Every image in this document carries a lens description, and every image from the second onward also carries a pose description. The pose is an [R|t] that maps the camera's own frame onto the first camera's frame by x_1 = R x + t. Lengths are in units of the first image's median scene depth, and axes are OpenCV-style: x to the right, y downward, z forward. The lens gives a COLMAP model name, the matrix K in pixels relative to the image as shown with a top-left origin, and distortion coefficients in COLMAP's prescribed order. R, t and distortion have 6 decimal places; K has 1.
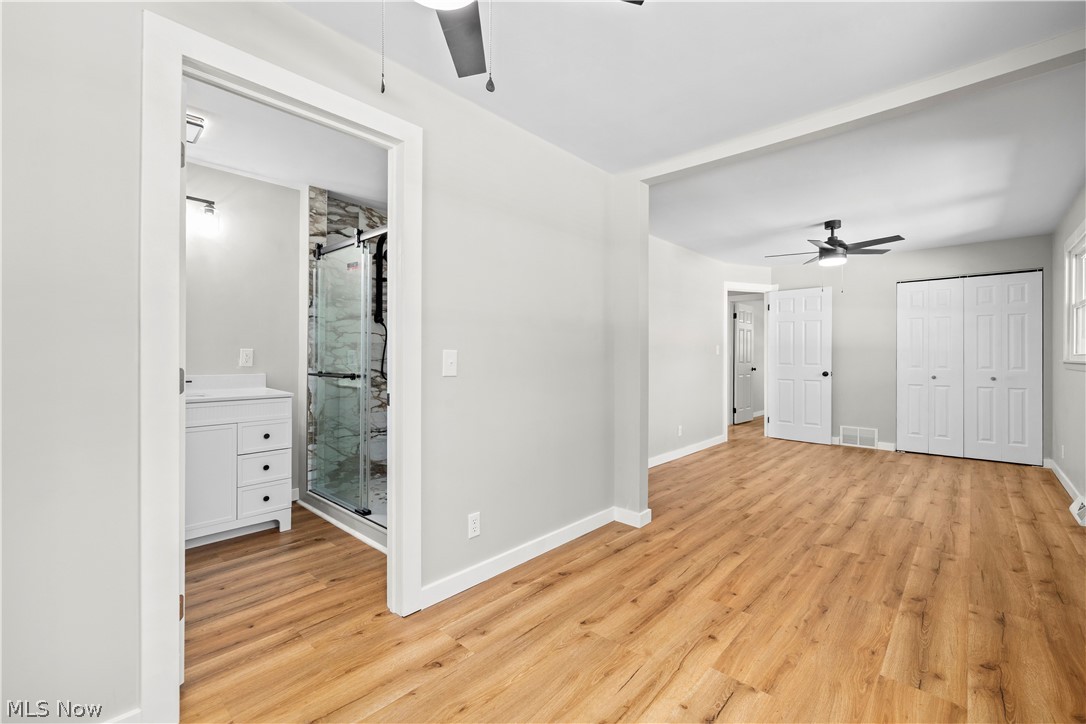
lens RADIAL K [[464.9, 0, 543.0], [0, 464.9, 362.0], [0, 0, 1]] dist [-0.001373, 0.000320]
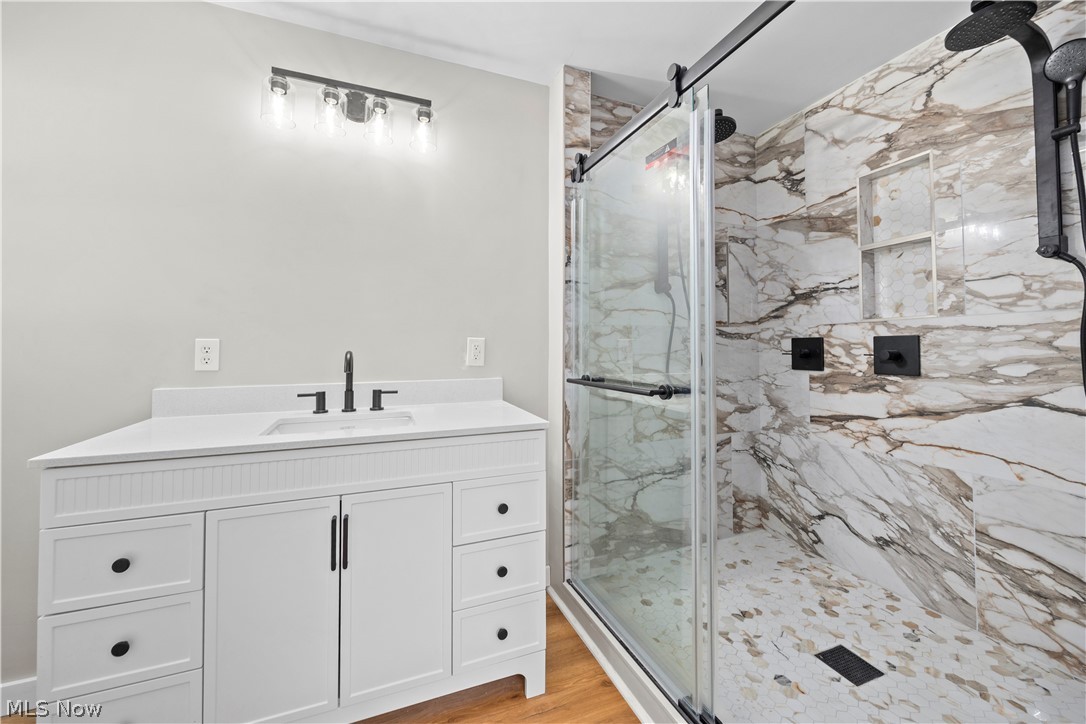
lens RADIAL K [[433.7, 0, 541.7], [0, 433.7, 361.6], [0, 0, 1]] dist [0.000584, -0.000248]
pose [[0.898476, 0.006114, -0.438981, -0.286140], [0.000510, 0.999888, 0.014970, -0.004553], [0.439023, -0.013674, 0.898372, 0.486870]]
